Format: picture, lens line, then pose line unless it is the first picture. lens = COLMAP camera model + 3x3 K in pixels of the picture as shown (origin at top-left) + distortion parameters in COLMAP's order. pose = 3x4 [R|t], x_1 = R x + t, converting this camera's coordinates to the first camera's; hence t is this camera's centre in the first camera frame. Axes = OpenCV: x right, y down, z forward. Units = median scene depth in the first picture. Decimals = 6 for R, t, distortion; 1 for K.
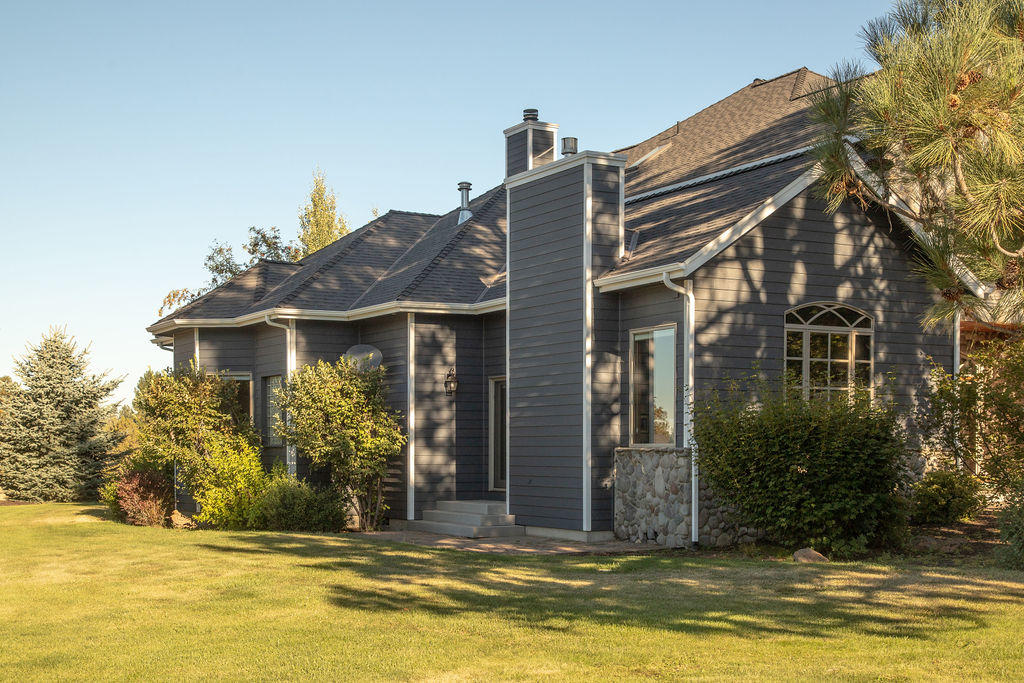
lens RADIAL K [[1394.4, 0, 512.0], [0, 1394.4, 341.5], [0, 0, 1]] dist [-0.004246, -0.002699]
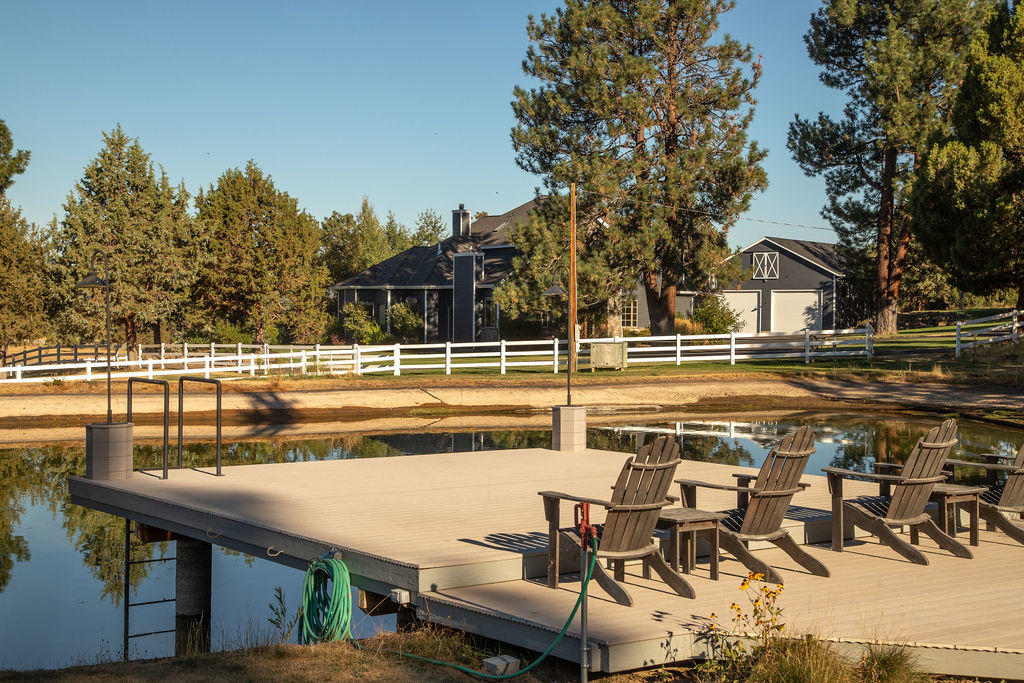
lens RADIAL K [[1526.9, 0, 512.0], [0, 1526.9, 341.5], [0, 0, 1]] dist [-0.000285, -0.000461]
pose [[0.999409, -0.006420, 0.033779, 0.012631], [0.002833, 0.994449, 0.105186, -0.271426], [-0.034267, -0.105028, 0.993879, -2.678109]]
